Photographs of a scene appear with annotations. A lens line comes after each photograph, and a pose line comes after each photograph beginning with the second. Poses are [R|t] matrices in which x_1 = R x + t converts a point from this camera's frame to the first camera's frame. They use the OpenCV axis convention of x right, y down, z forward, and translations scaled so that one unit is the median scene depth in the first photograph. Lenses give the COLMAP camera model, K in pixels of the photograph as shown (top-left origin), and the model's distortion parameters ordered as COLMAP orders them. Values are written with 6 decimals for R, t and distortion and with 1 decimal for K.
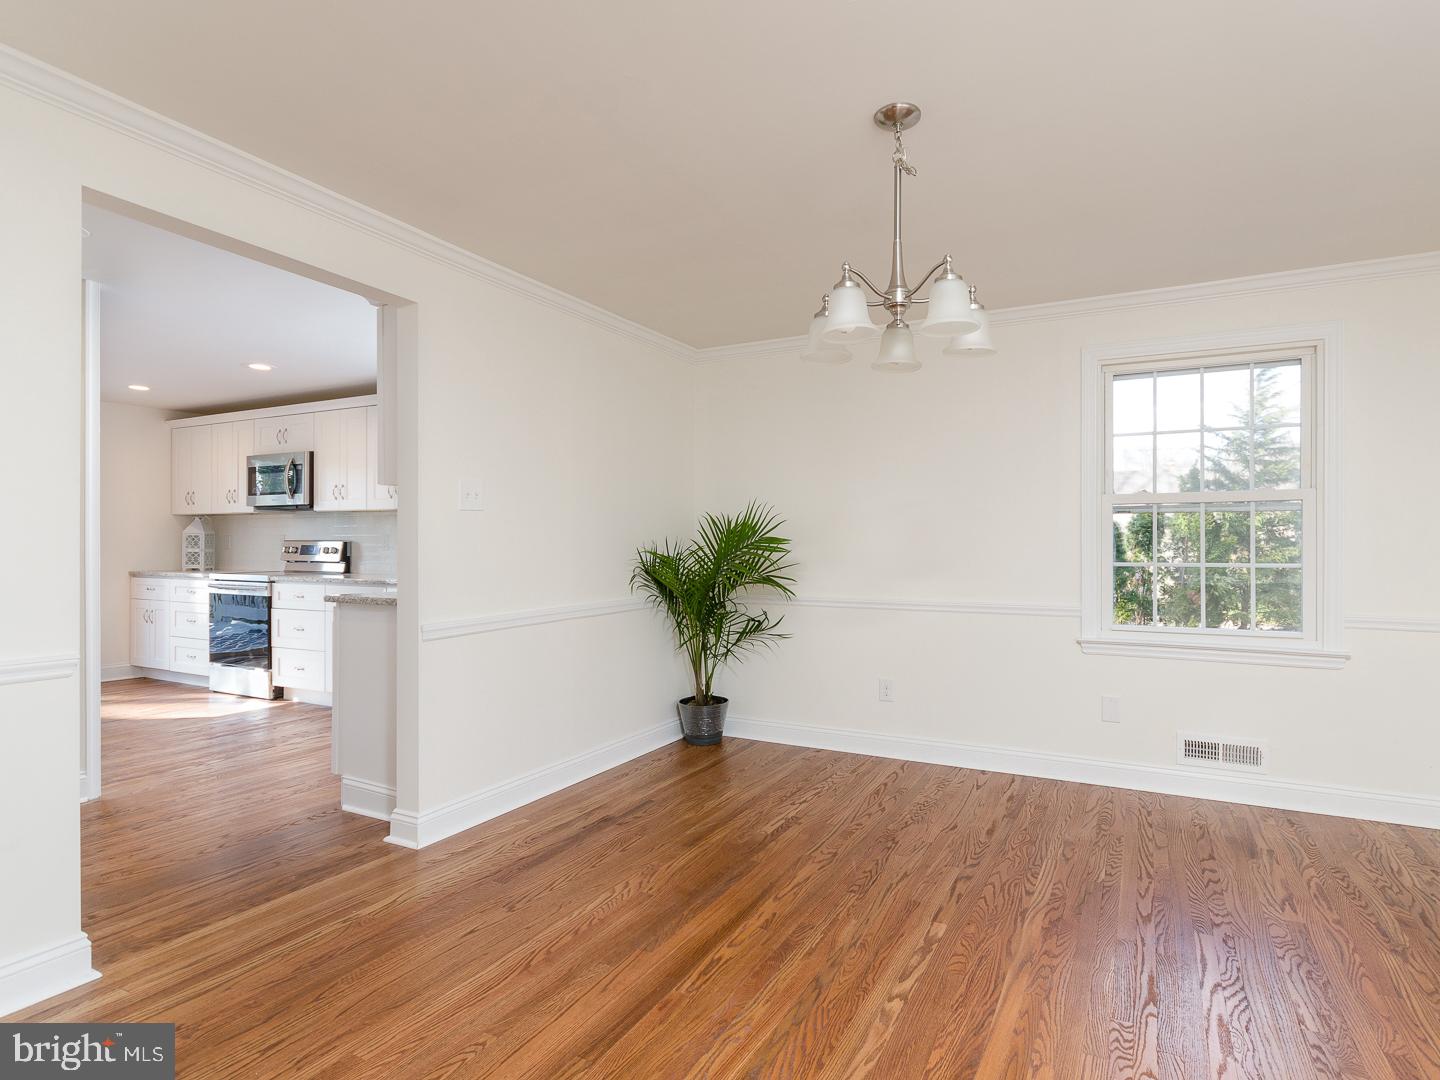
lens RADIAL K [[764.5, 0, 711.1], [0, 764.5, 546.4], [0, 0, 1]] dist [0.009771, 0.000501]
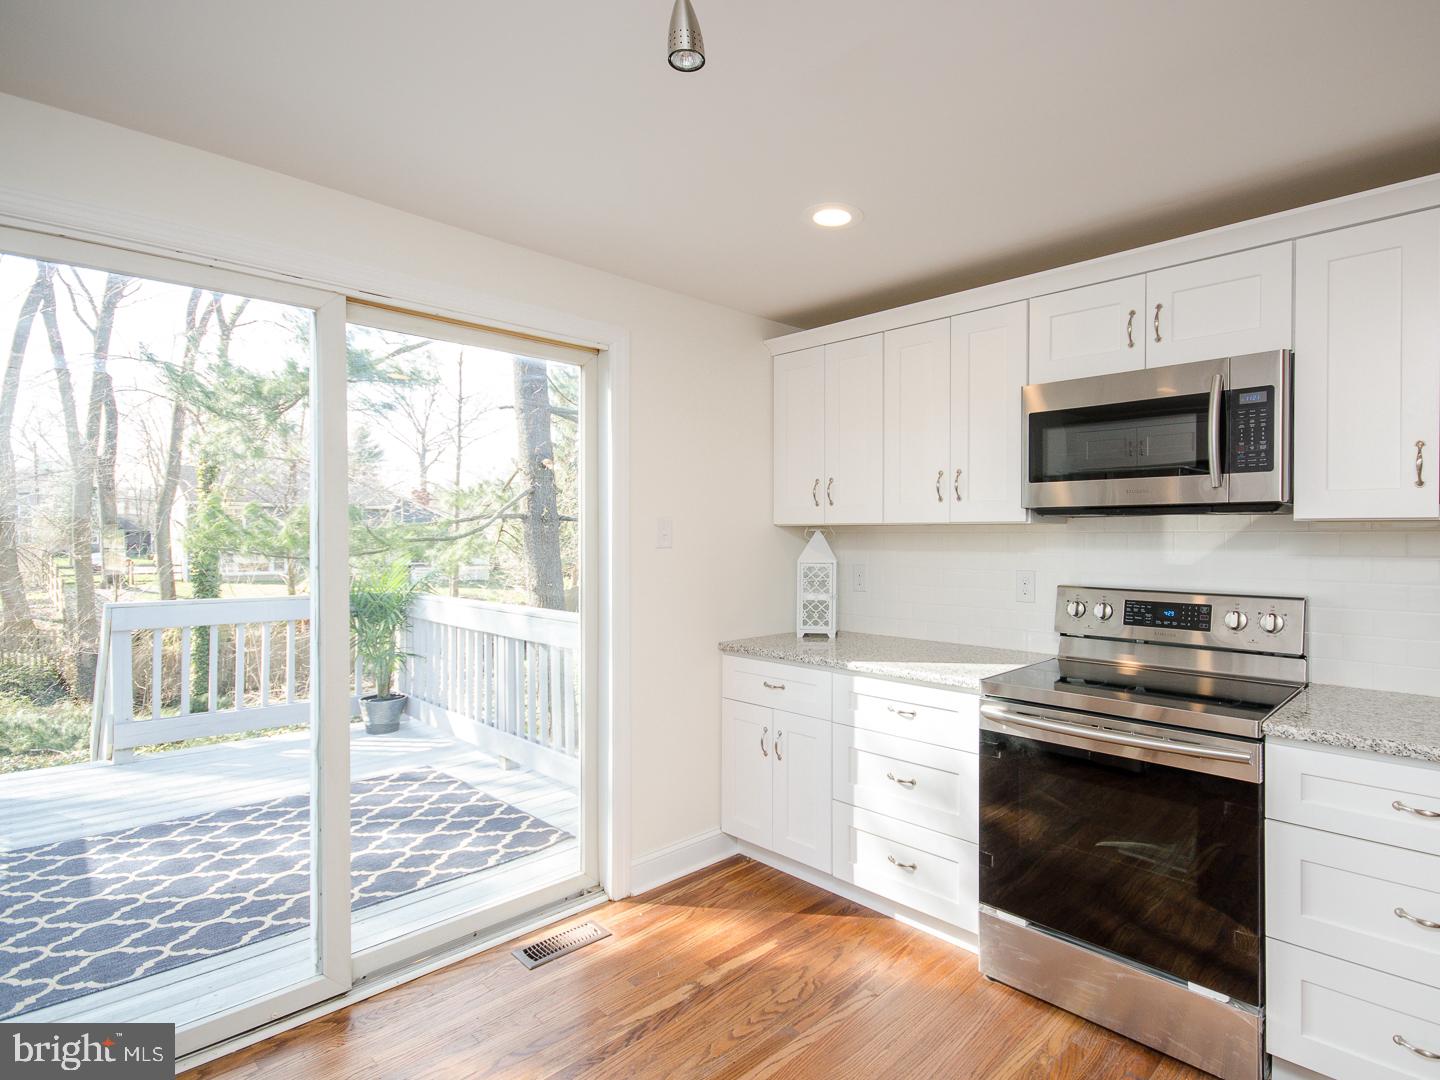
lens RADIAL K [[730.6, 0, 727.9], [0, 730.6, 534.9], [0, 0, 1]] dist [0.000917, -0.000677]
pose [[0.953219, -0.000048, -0.302280, -0.665511], [0.000374, 0.999999, 0.001020, -0.040239], [0.302280, -0.001085, 0.953219, 0.604591]]
